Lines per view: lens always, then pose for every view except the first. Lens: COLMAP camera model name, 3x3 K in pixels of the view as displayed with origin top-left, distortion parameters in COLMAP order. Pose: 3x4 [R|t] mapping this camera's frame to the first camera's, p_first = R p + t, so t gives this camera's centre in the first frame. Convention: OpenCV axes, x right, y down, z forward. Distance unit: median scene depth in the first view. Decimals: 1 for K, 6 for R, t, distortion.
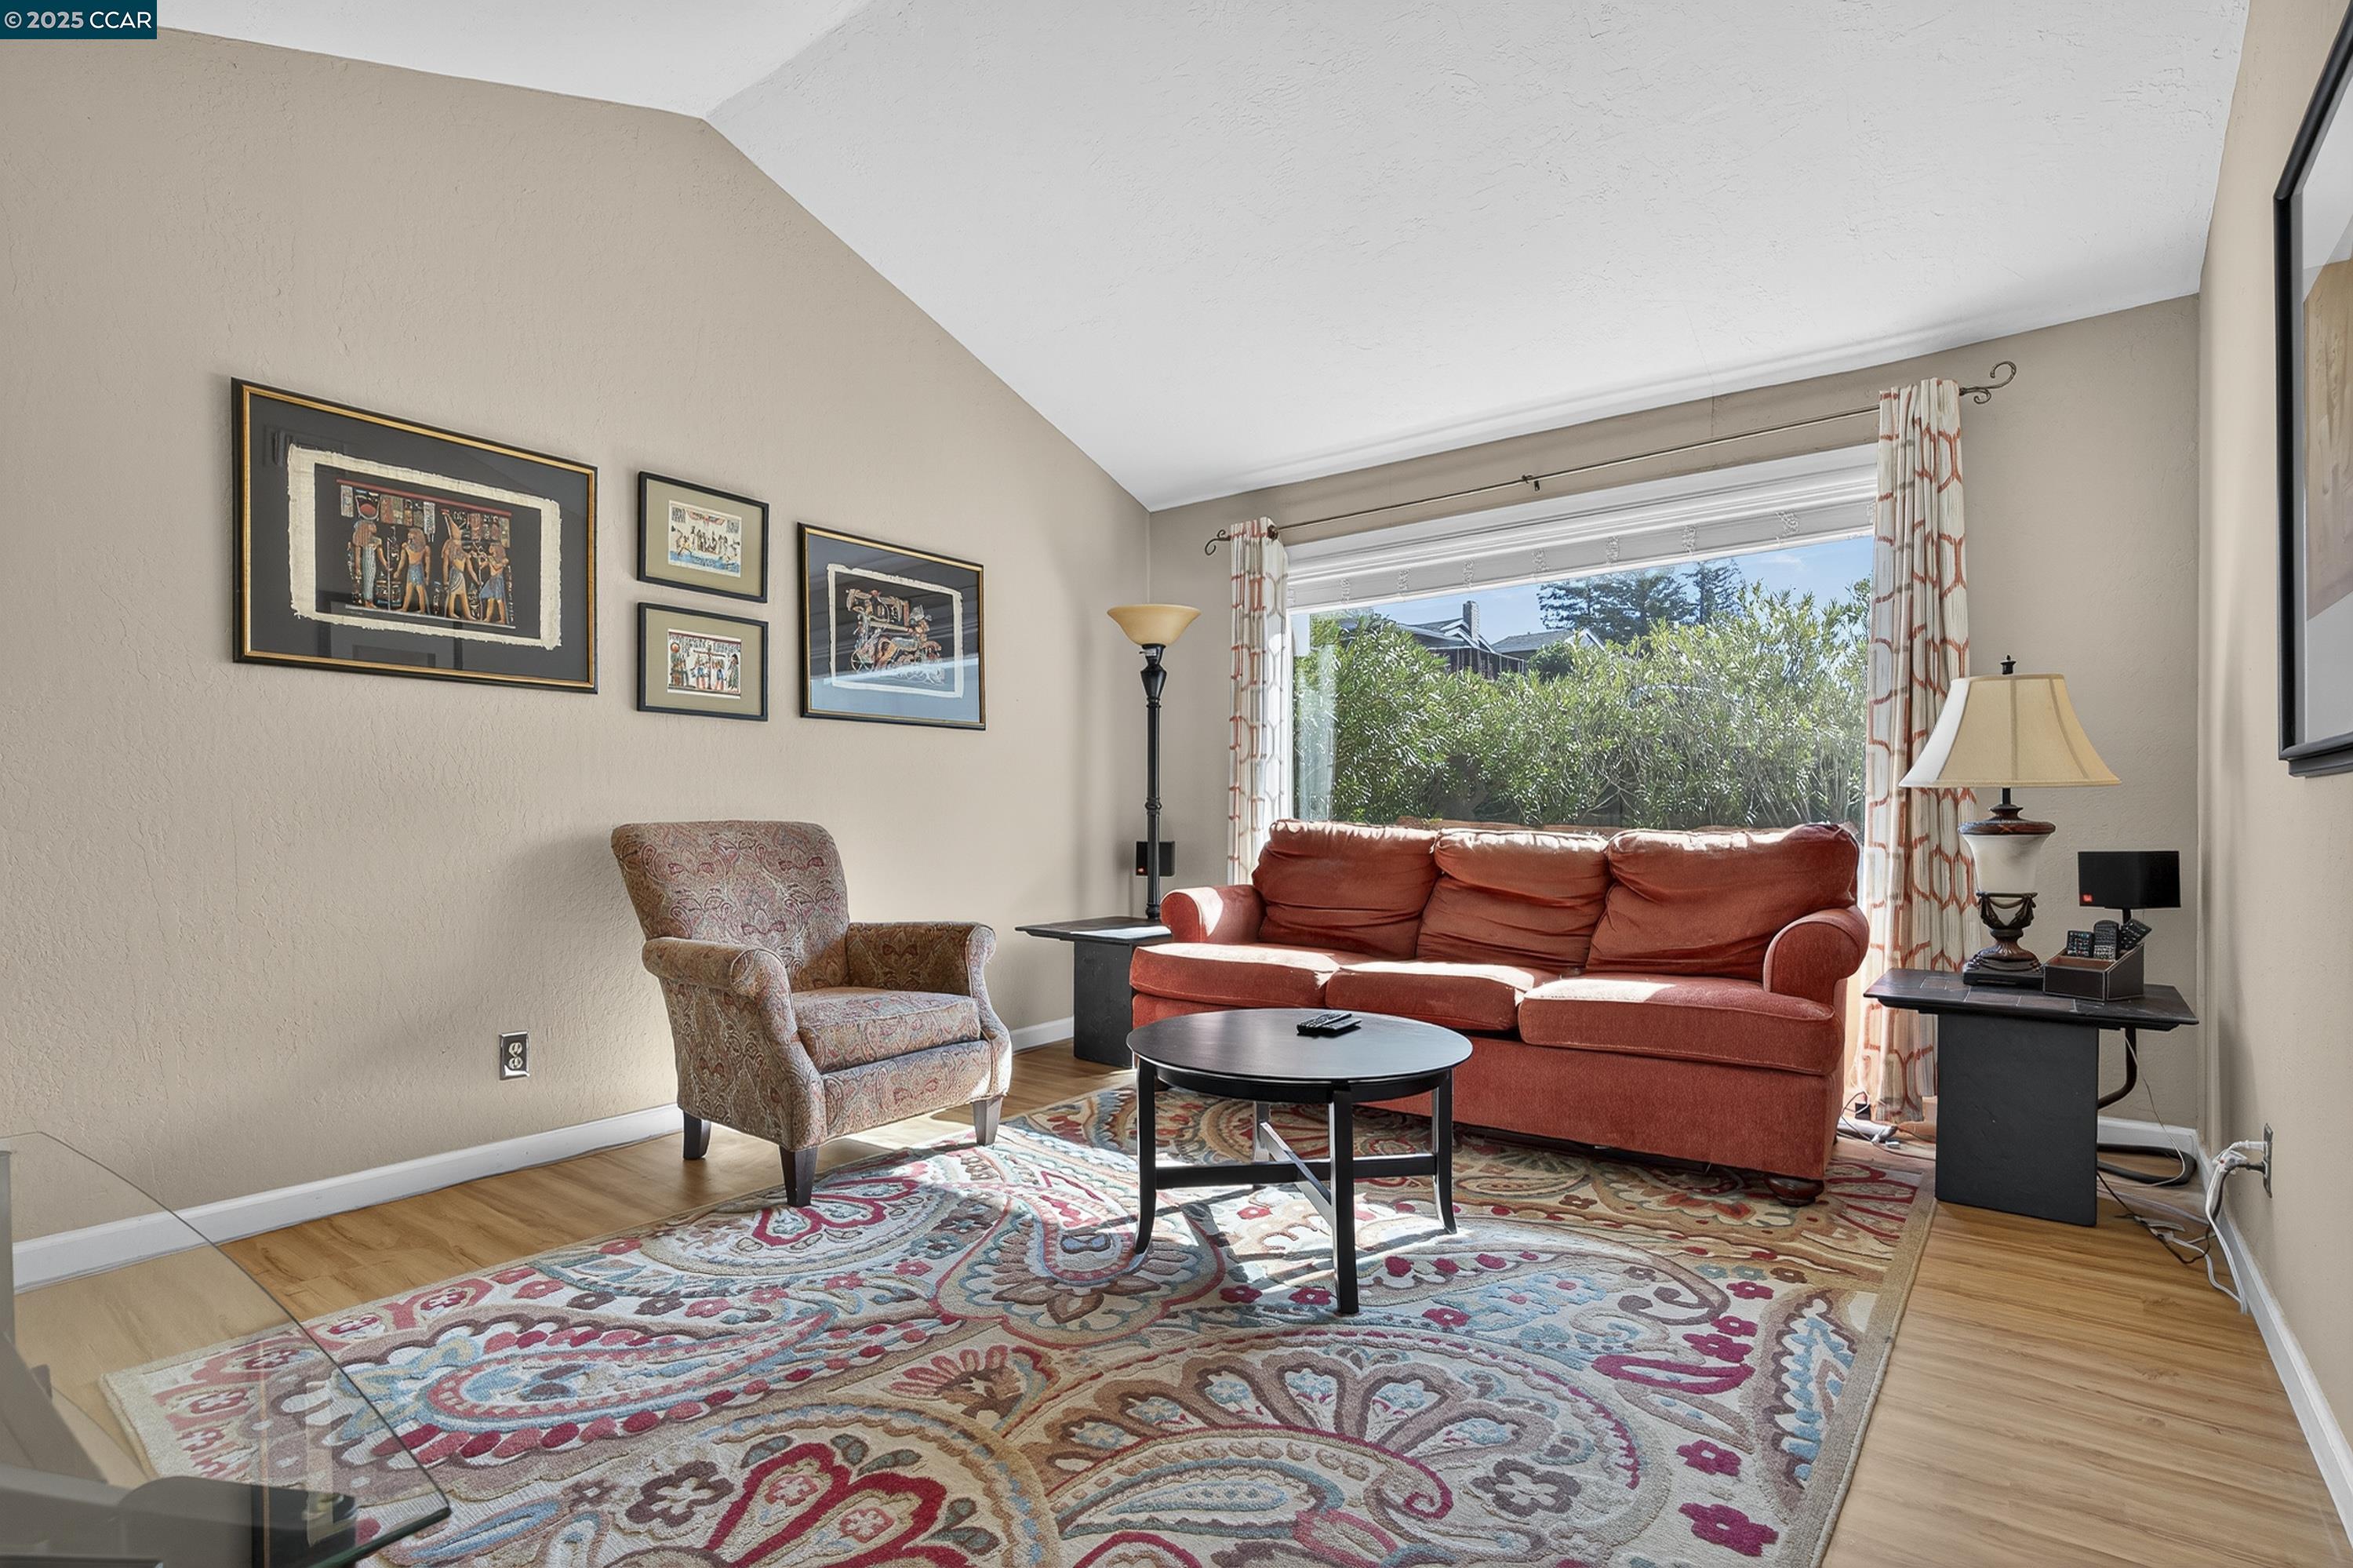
lens RADIAL K [[1140.0, 0, 1158.0], [0, 1140.0, 826.8], [0, 0, 1]] dist [-0.001304, -0.000414]
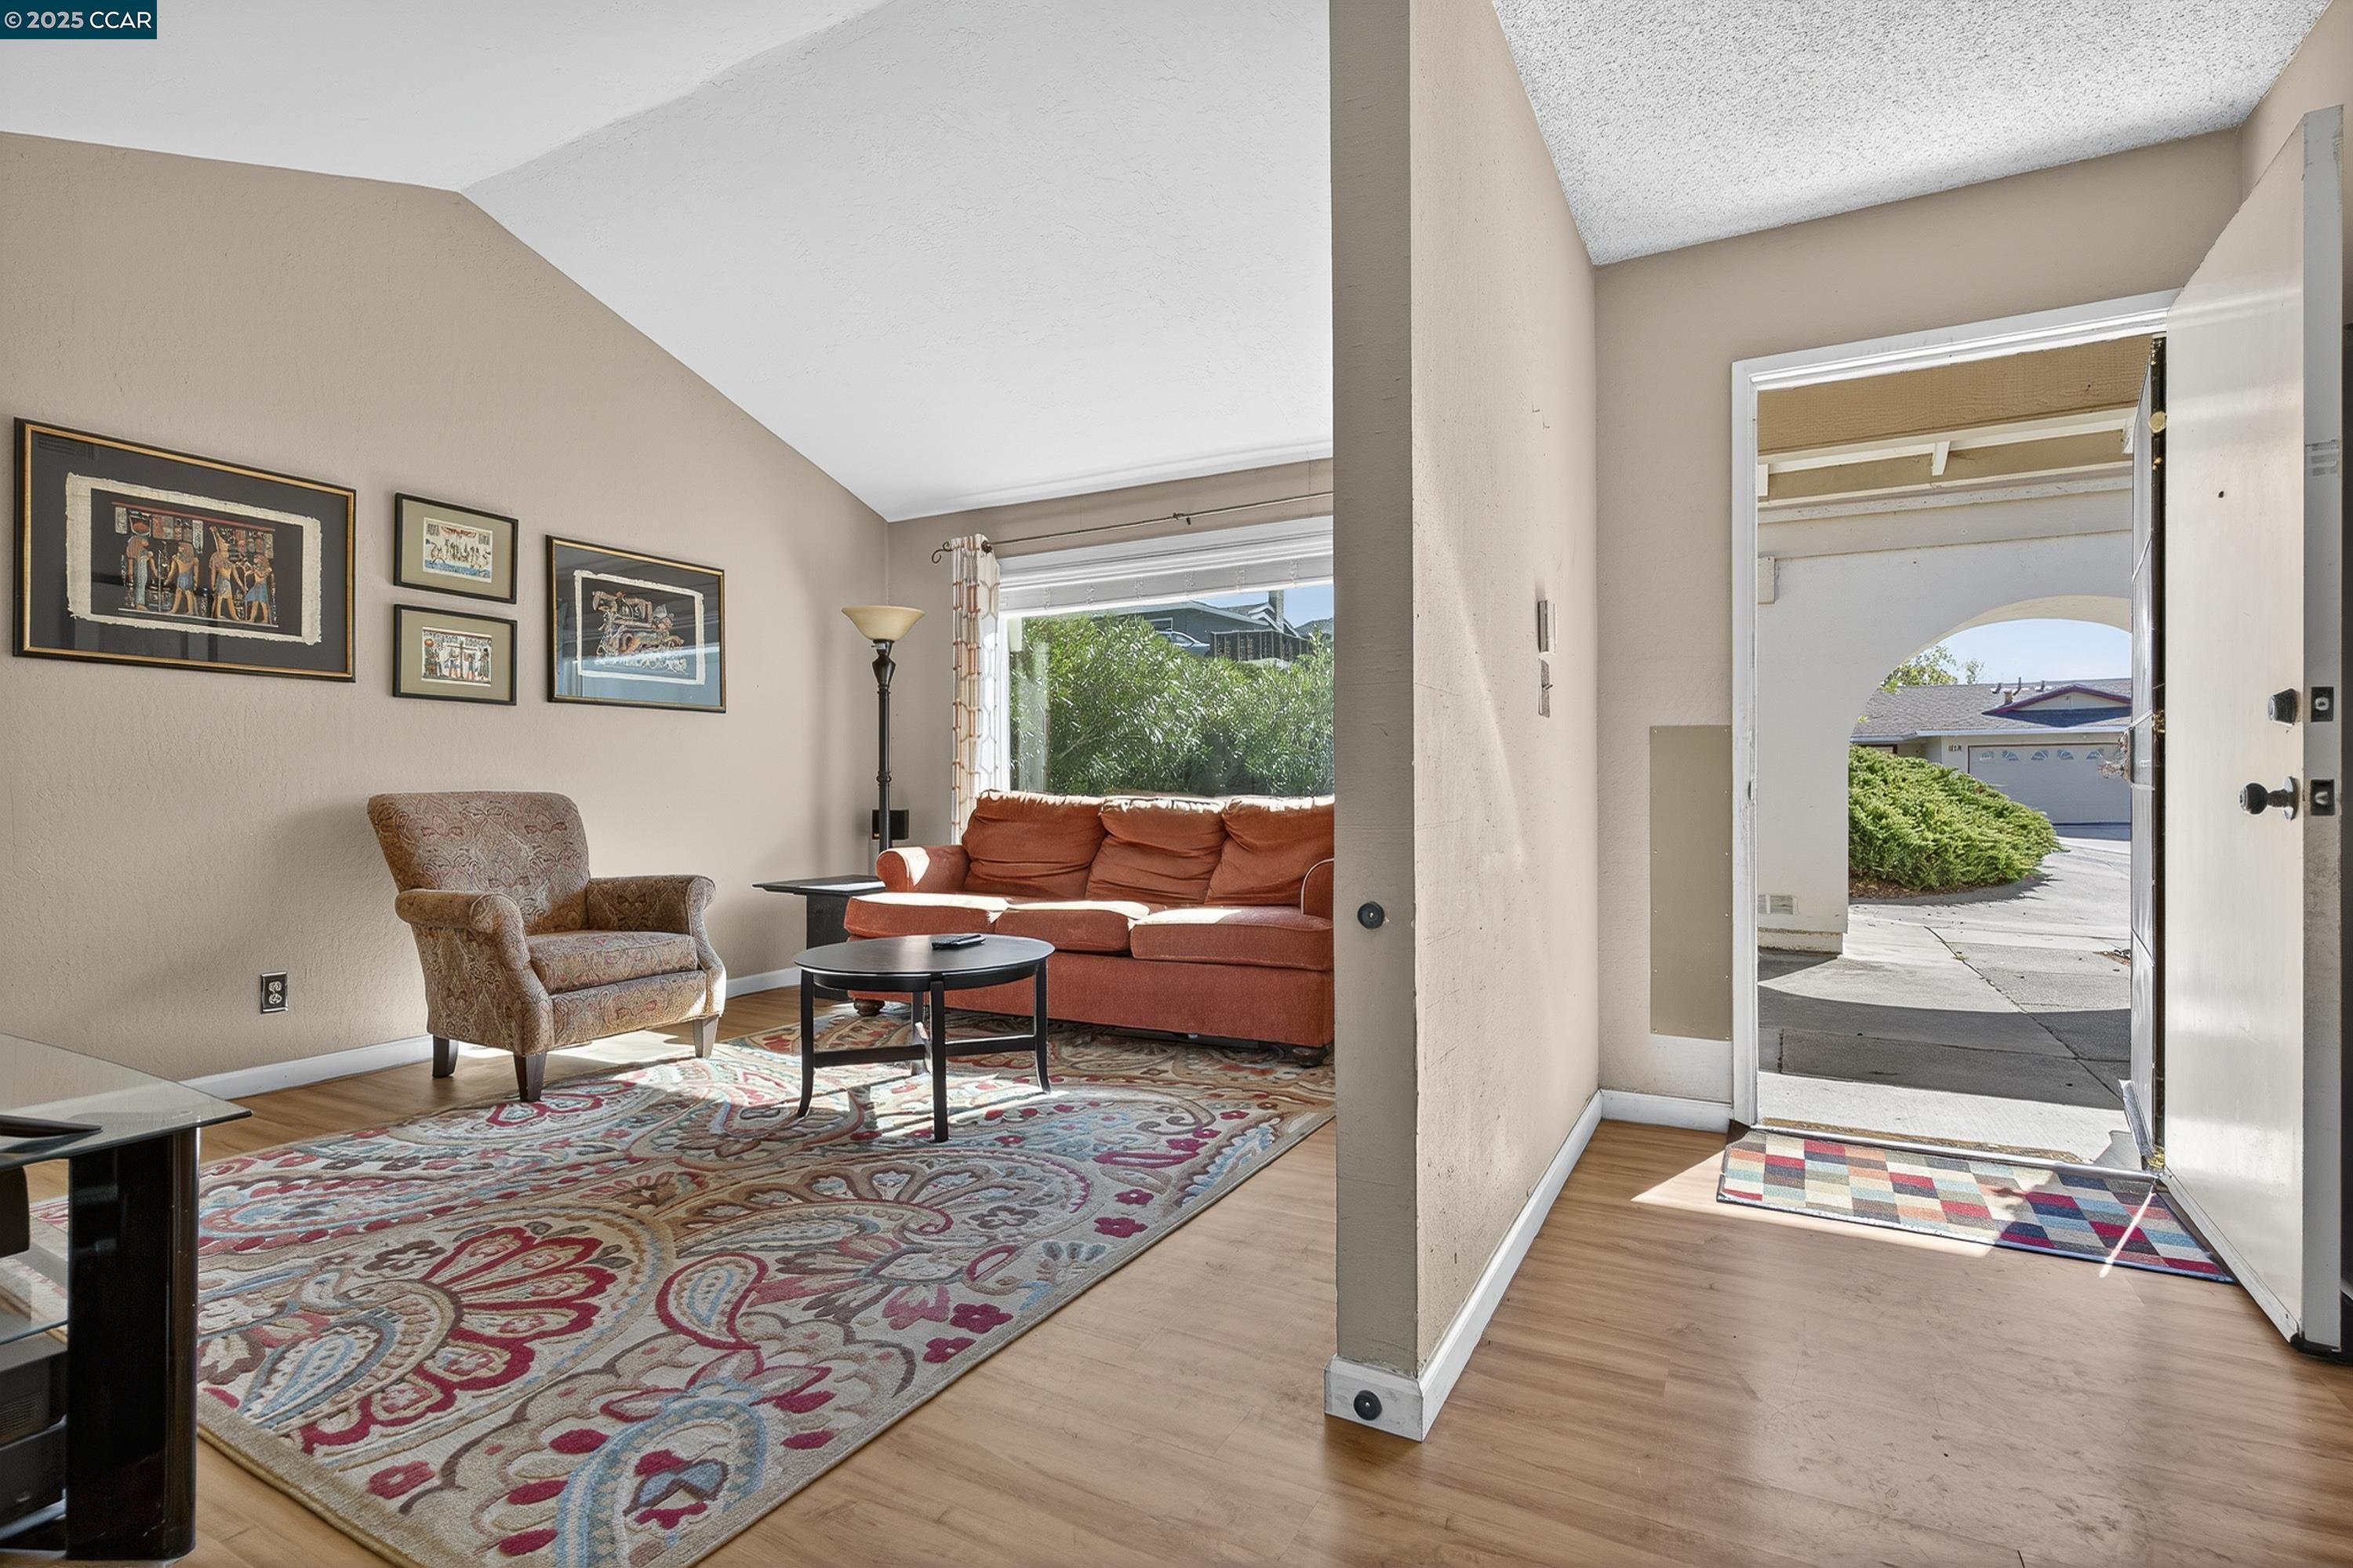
lens RADIAL K [[1140.7, 0, 1176.5], [0, 1140.7, 784.0], [0, 0, 1]] dist [-0.017634, 0.008796]
pose [[0.987058, -0.002824, 0.160337, 0.165324], [0.005330, 0.999870, -0.015198, 0.010216], [-0.160273, 0.015856, 0.986945, -0.302441]]
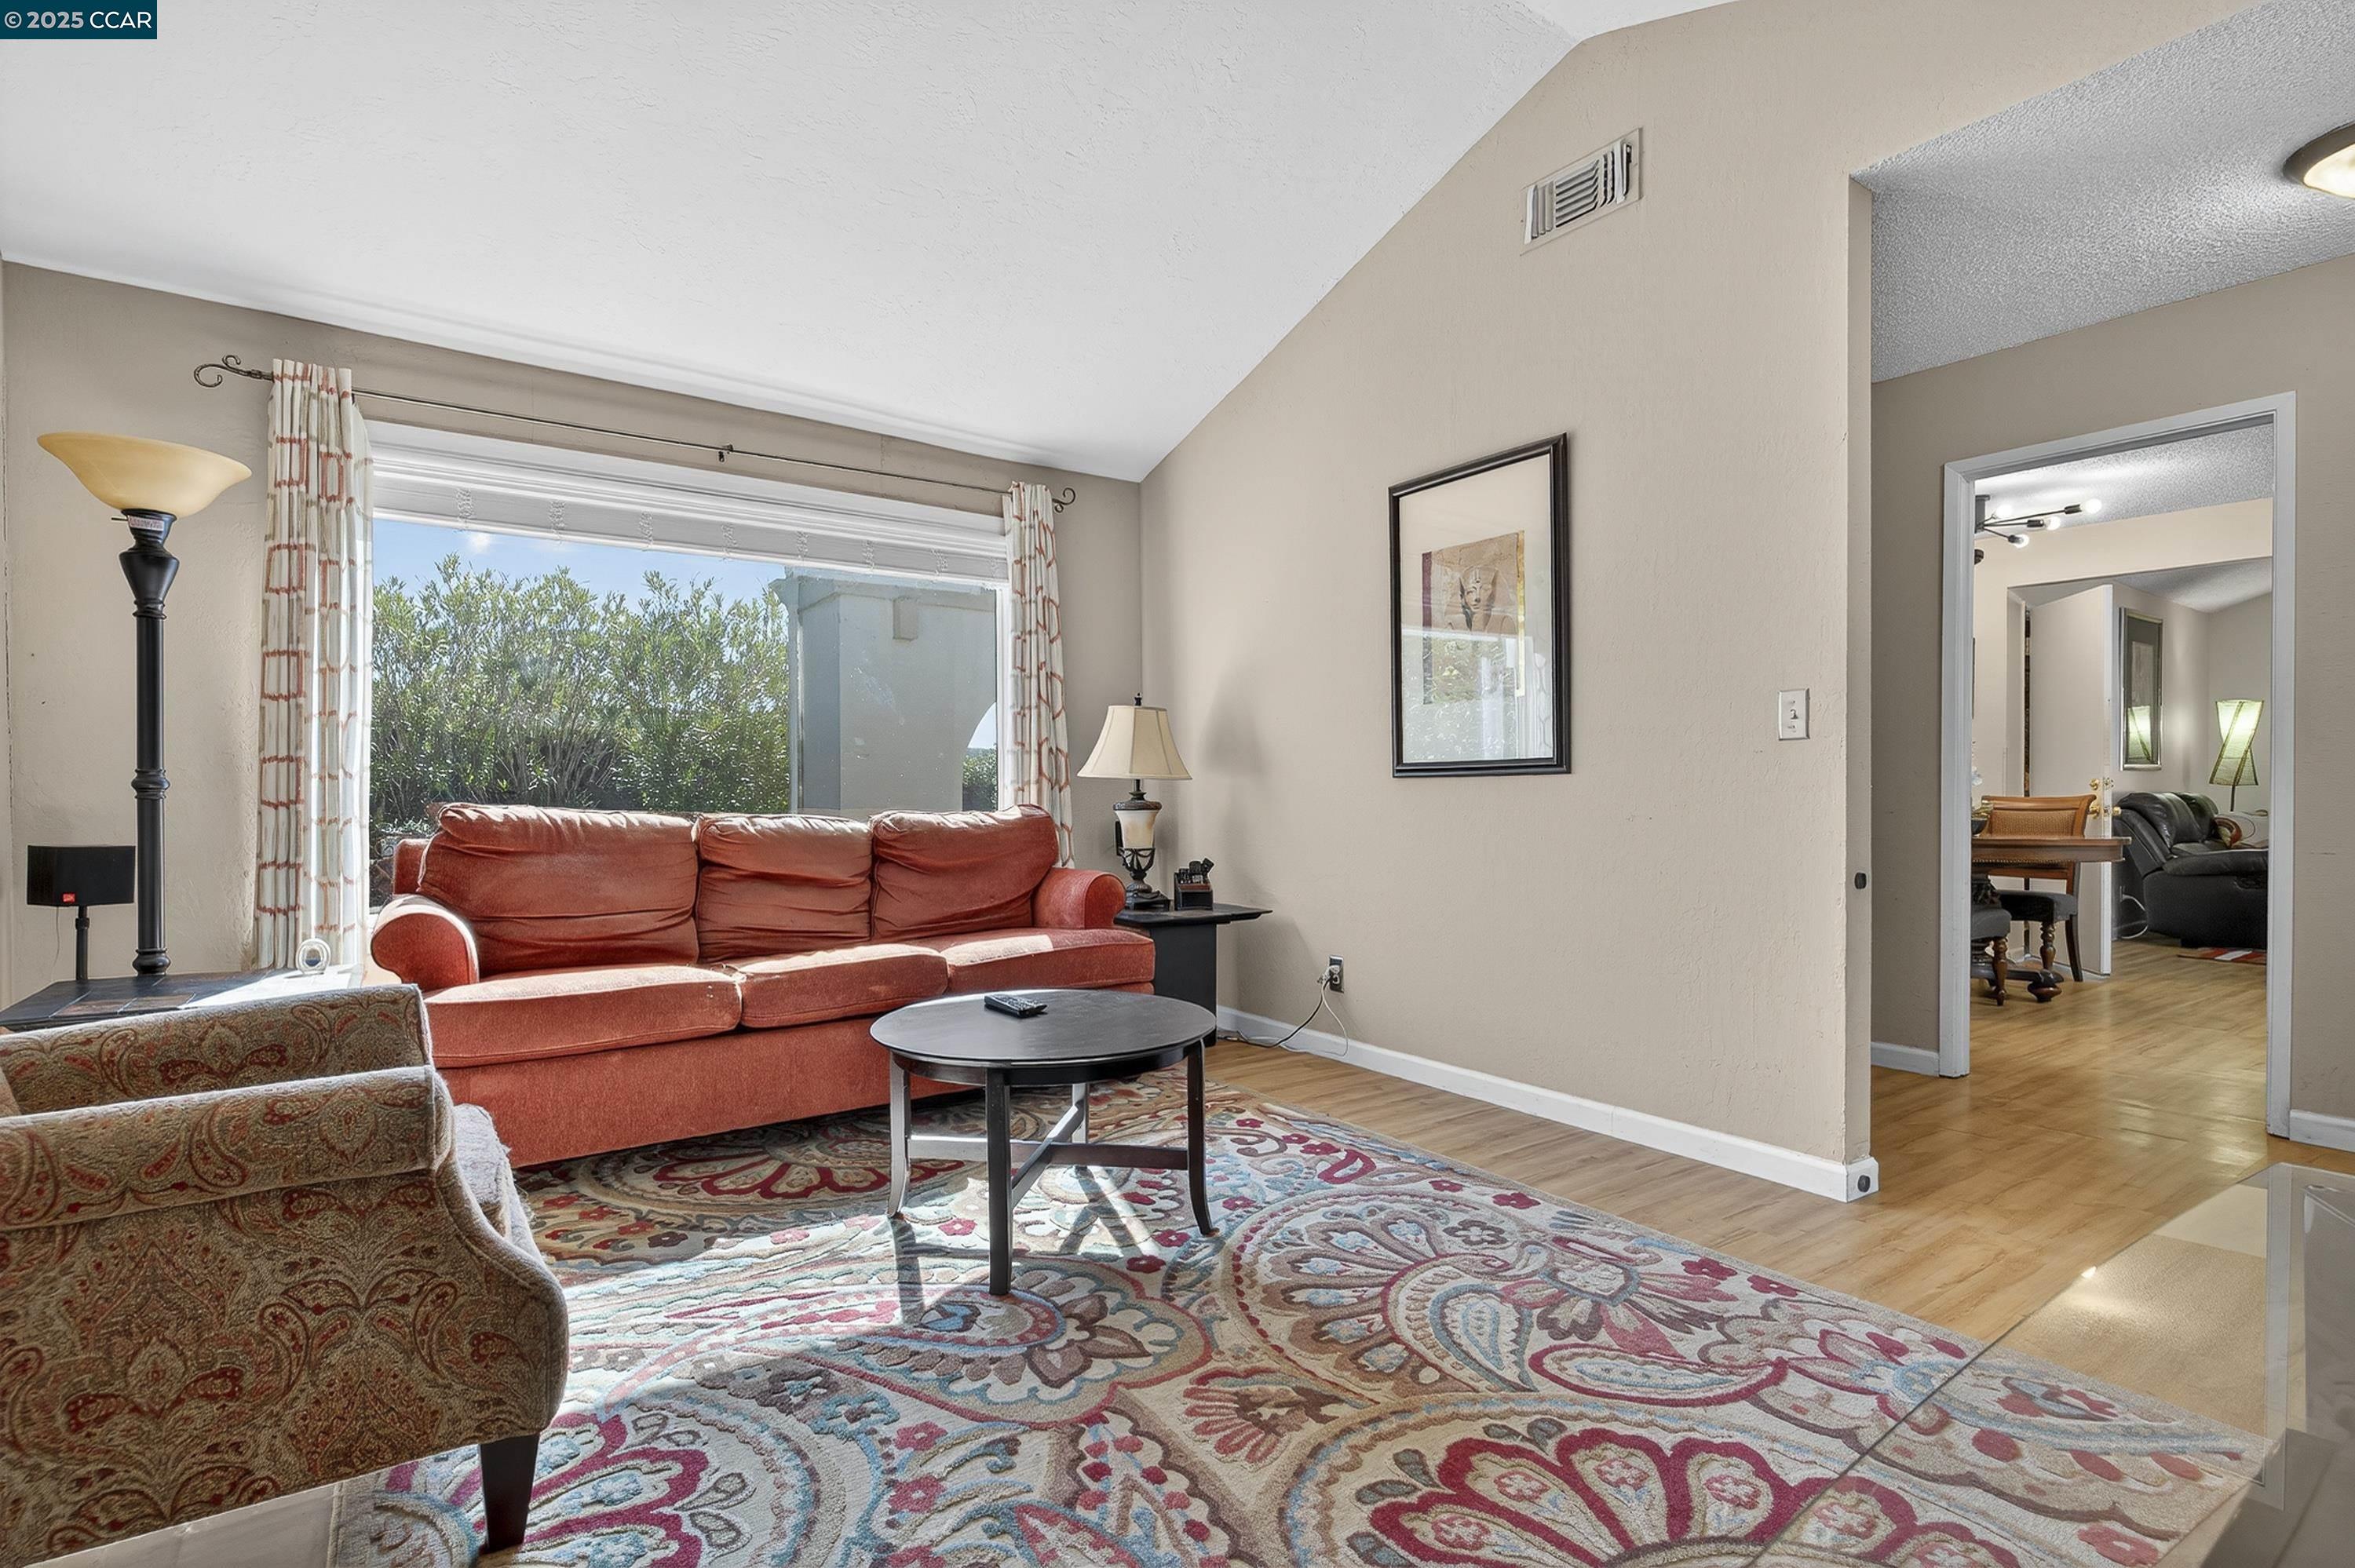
lens RADIAL K [[1134.4, 0, 1174.9], [0, 1134.4, 796.3], [0, 0, 1]] dist [-0.001400, 0.000183]
pose [[0.273993, 0.001909, 0.961730, -0.673523], [0.012240, 0.999910, -0.005472, -0.002867], [-0.961654, 0.013271, 0.273945, 0.515216]]
